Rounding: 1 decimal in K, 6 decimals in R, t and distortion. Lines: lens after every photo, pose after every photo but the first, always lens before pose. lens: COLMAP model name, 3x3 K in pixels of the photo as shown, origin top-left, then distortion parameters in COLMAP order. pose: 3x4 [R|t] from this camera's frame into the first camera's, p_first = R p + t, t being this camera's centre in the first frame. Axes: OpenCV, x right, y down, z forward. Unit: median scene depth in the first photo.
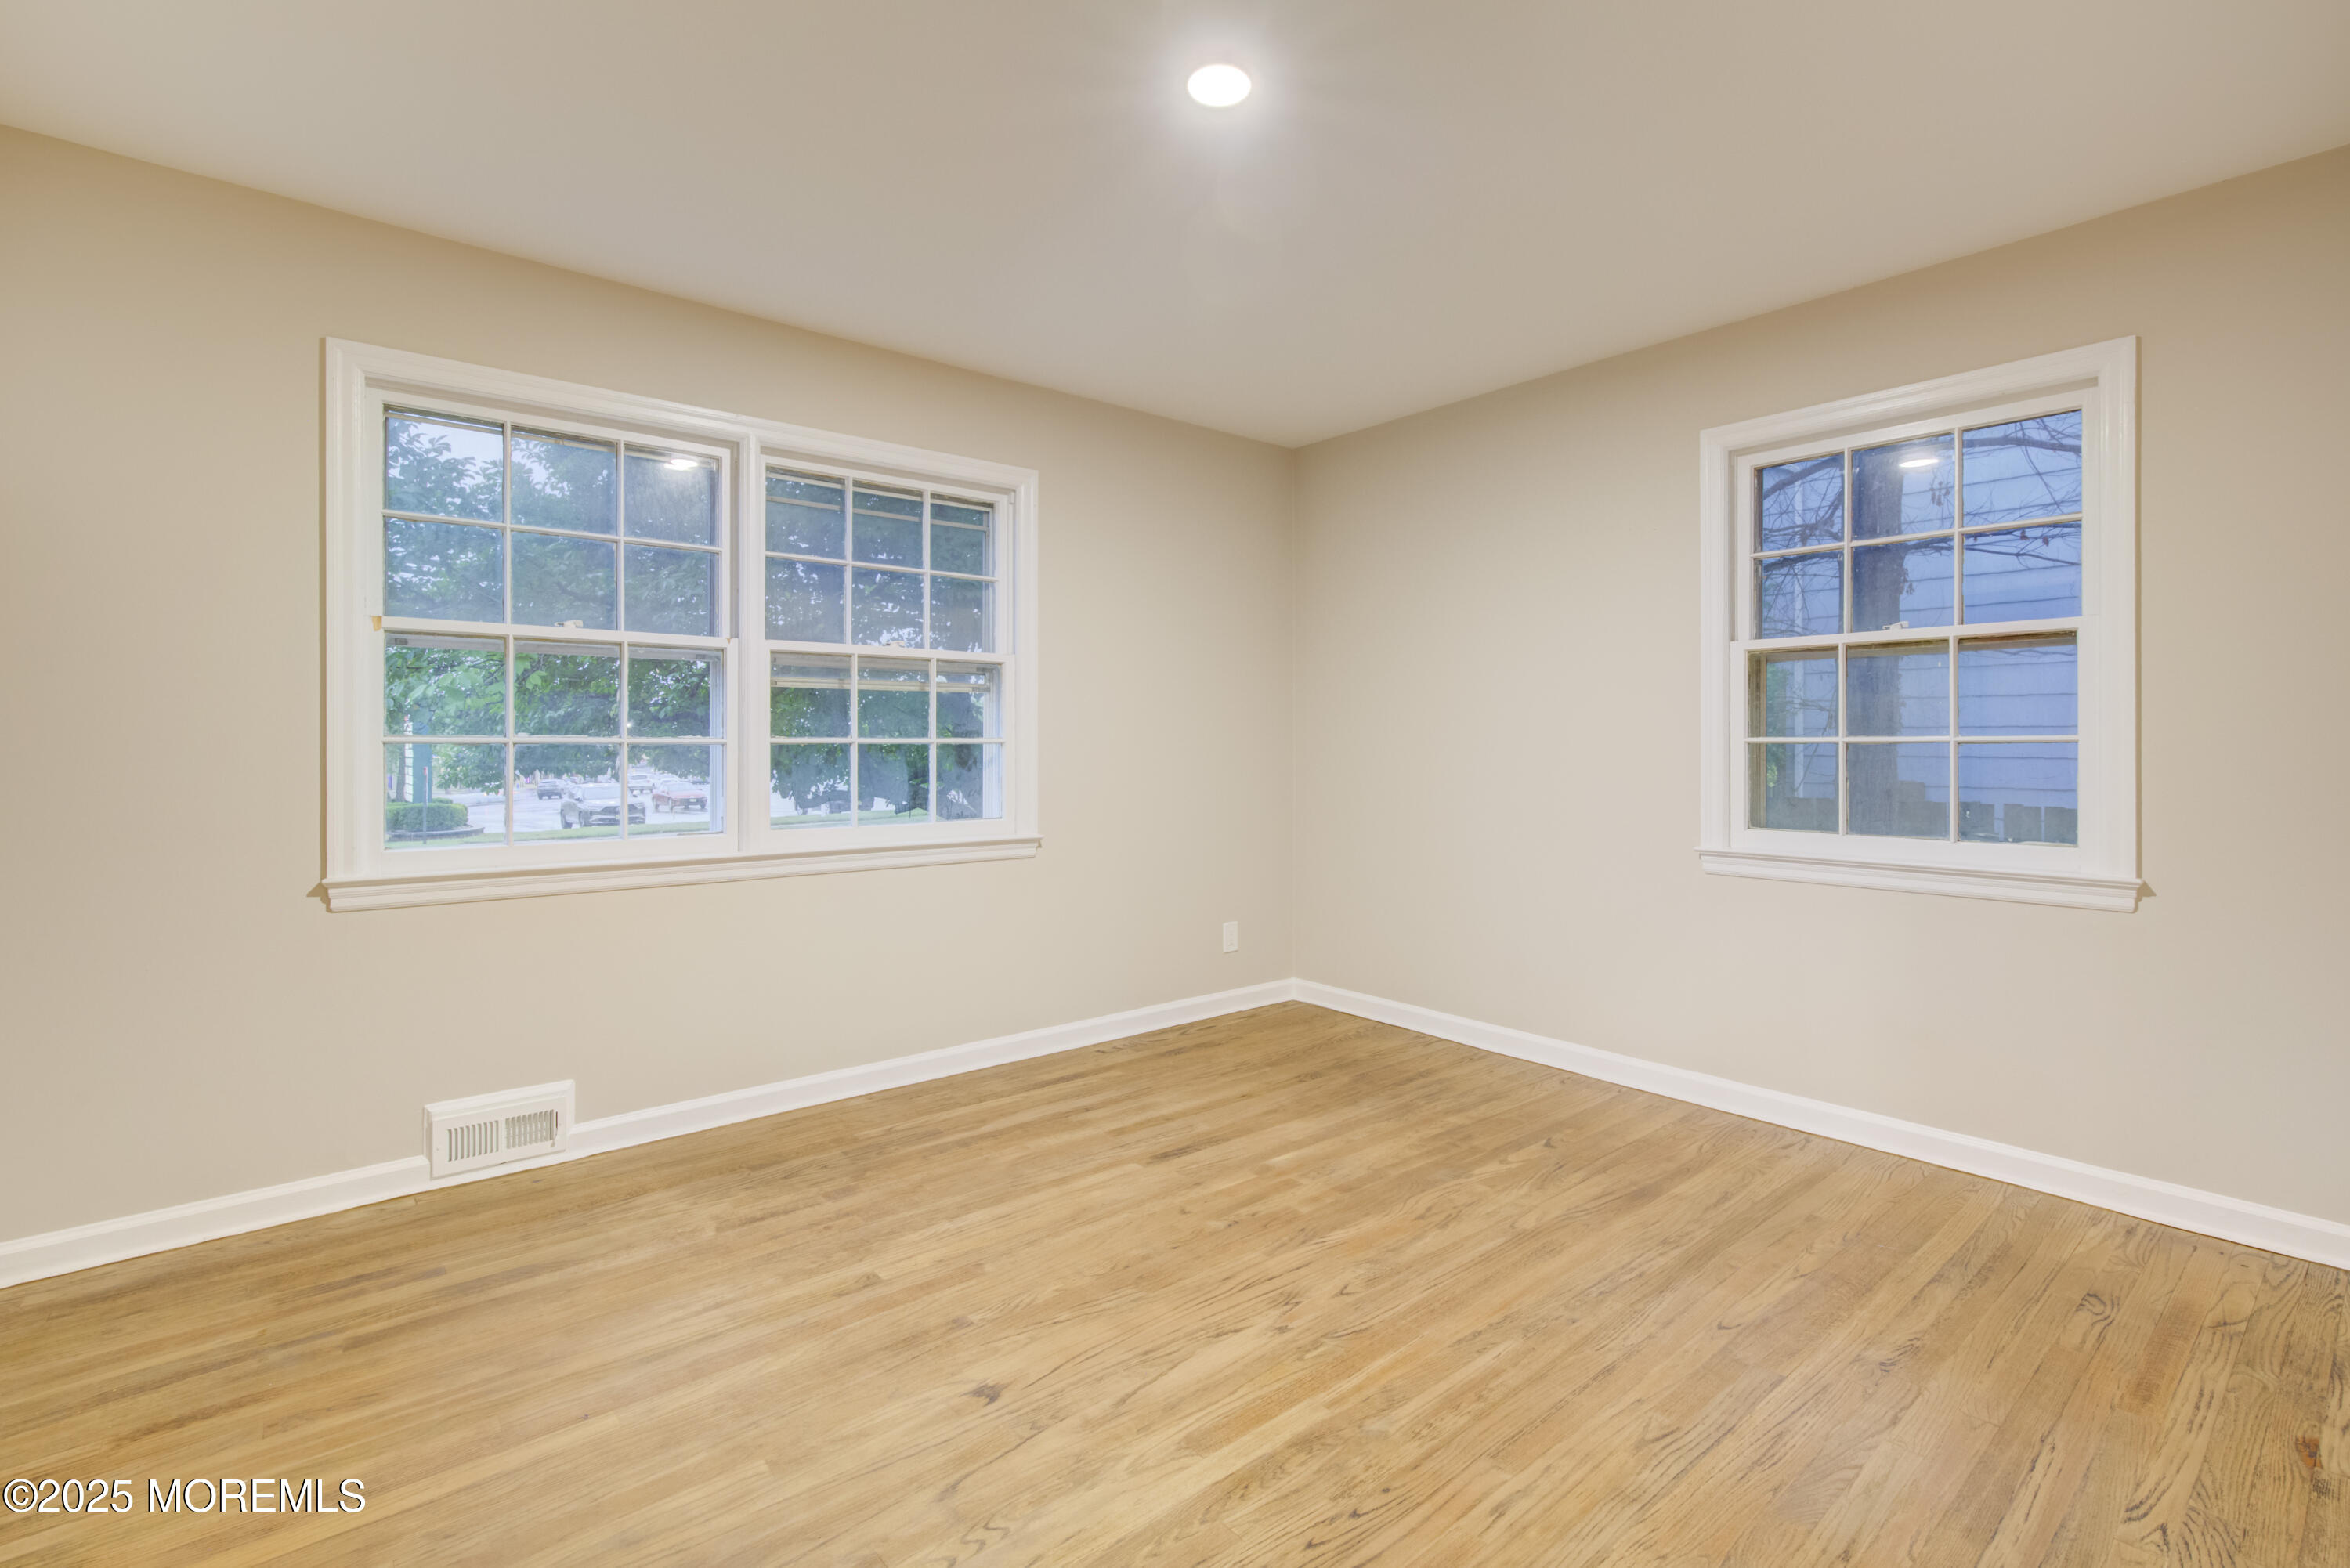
lens RADIAL K [[1063.4, 0, 1173.4], [0, 1063.4, 773.6], [0, 0, 1]] dist [-0.005053, 0.000633]
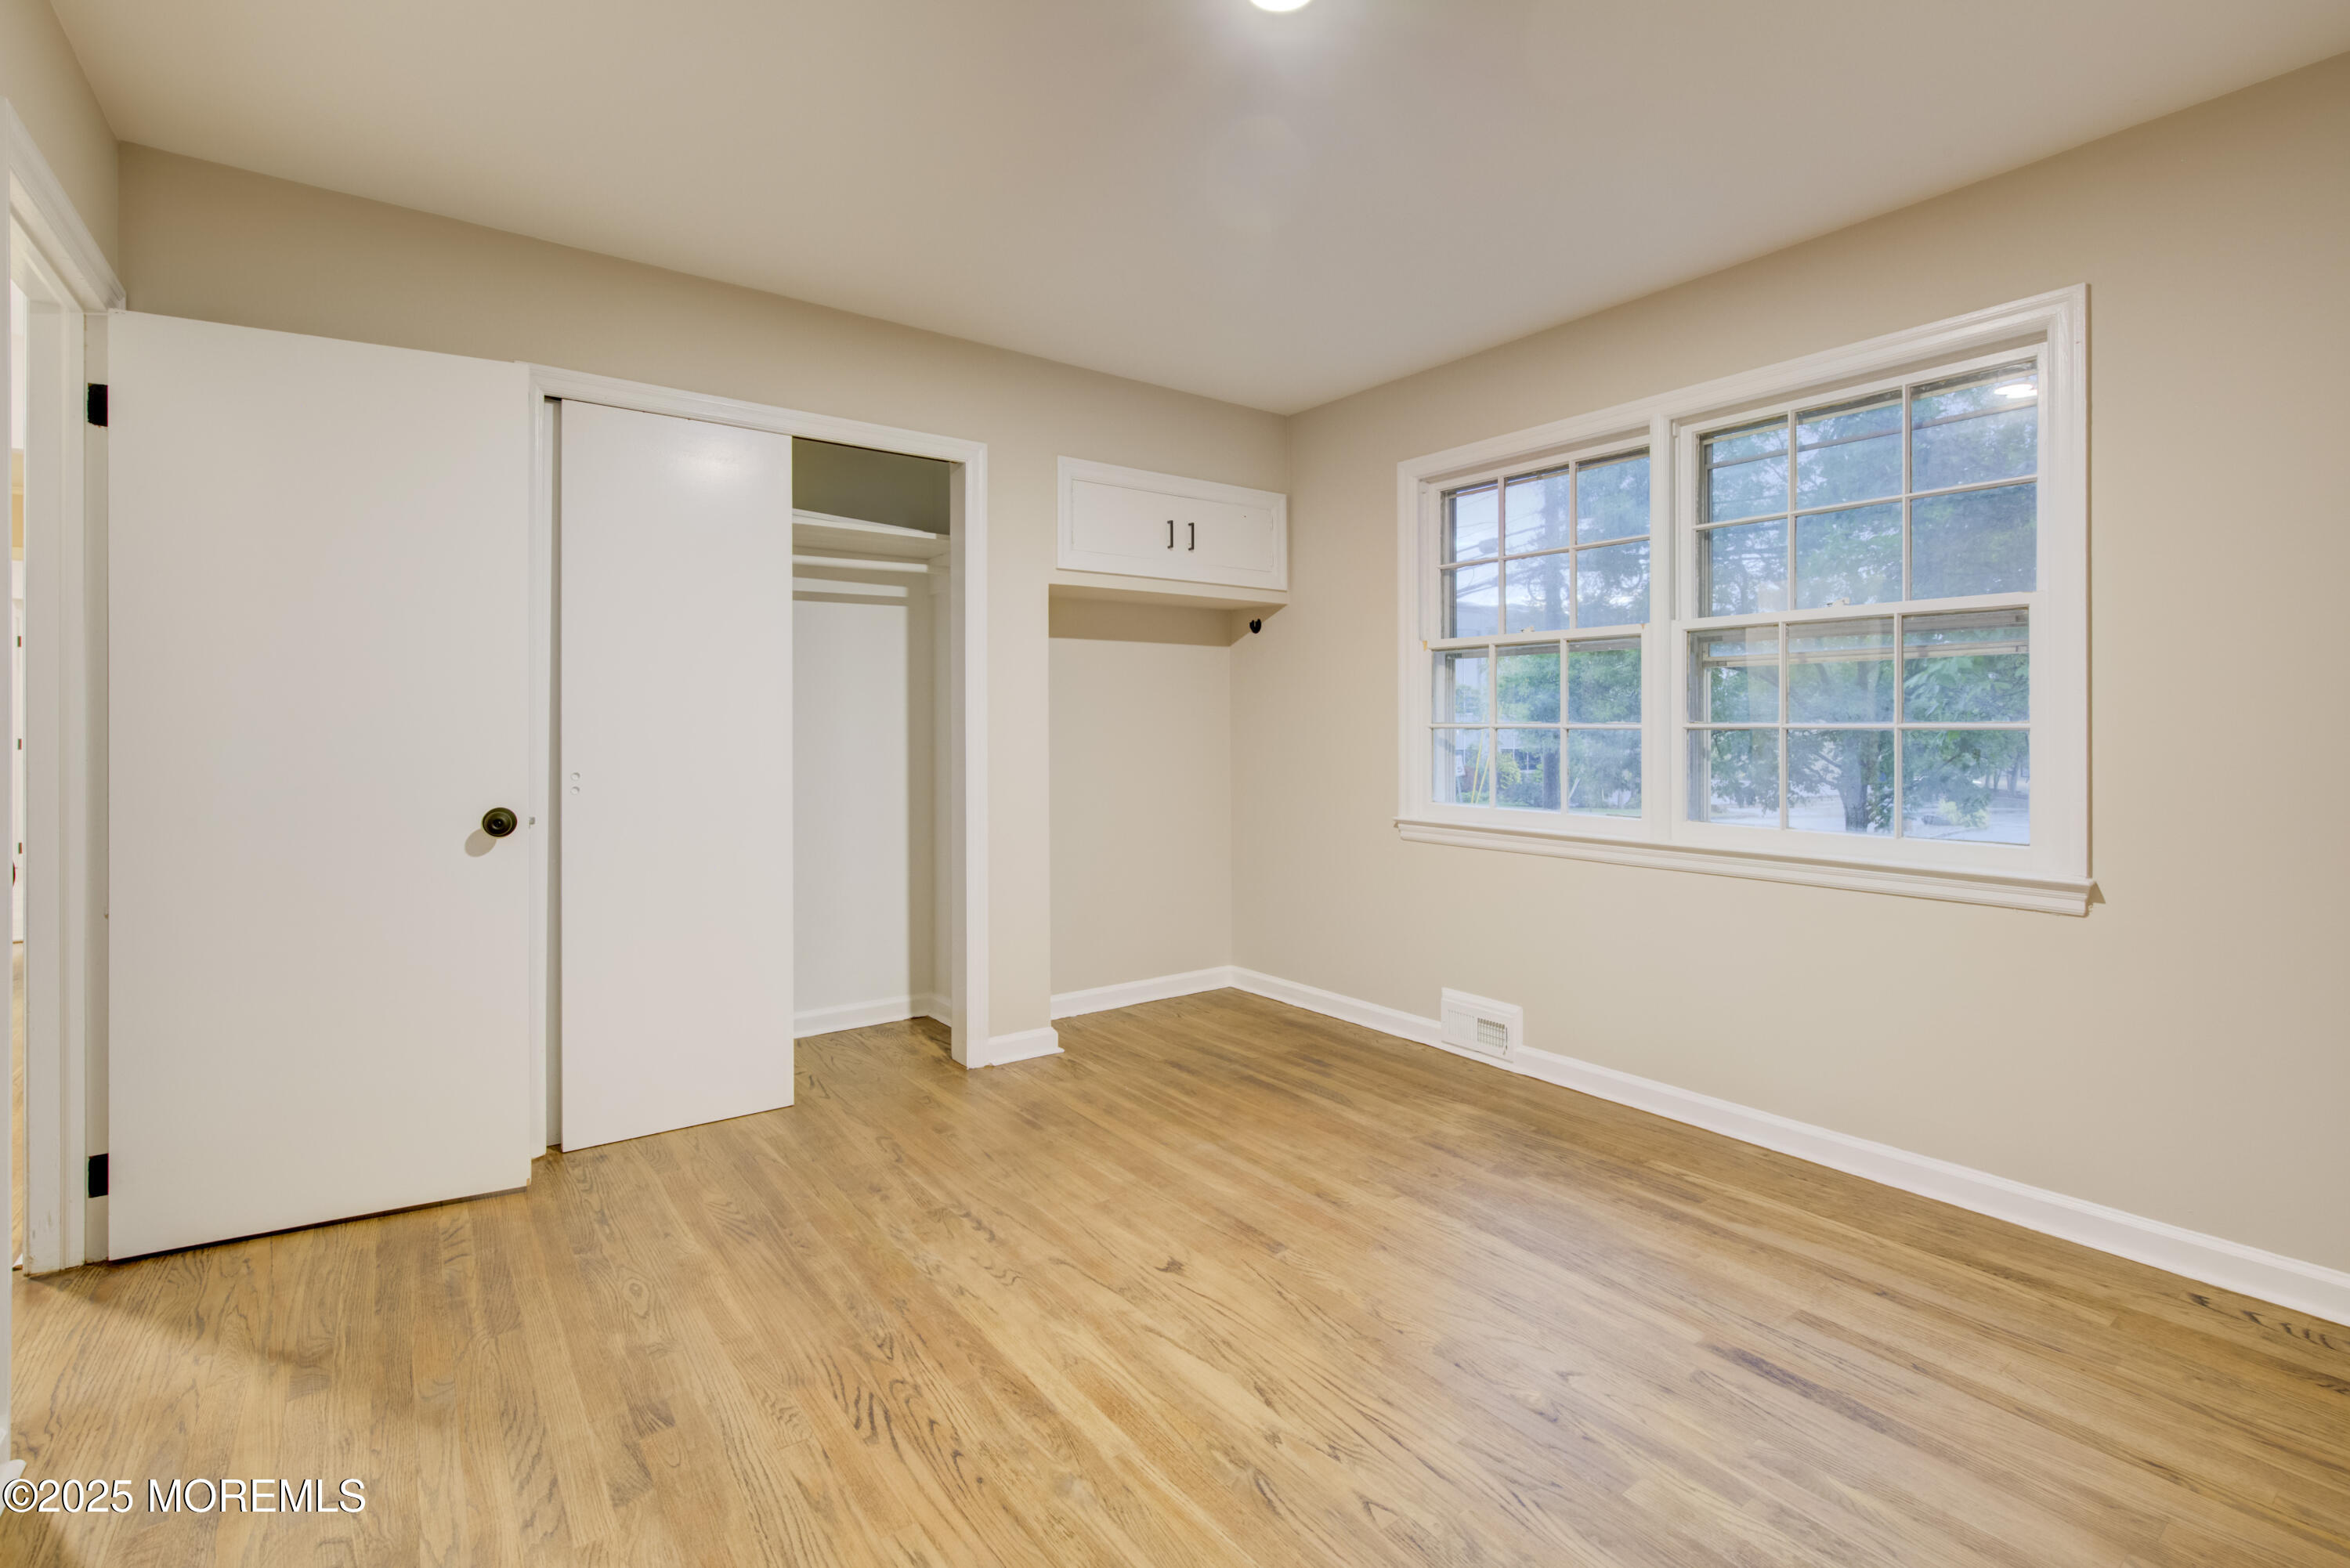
lens RADIAL K [[1057.3, 0, 1194.9], [0, 1057.3, 733.8], [0, 0, 1]] dist [-0.002607, 0.000288]
pose [[-0.039584, 0.006837, -0.999193, 0.831902], [-0.028685, 0.999557, 0.007976, -0.026057], [0.998804, 0.028978, -0.039370, 0.863093]]
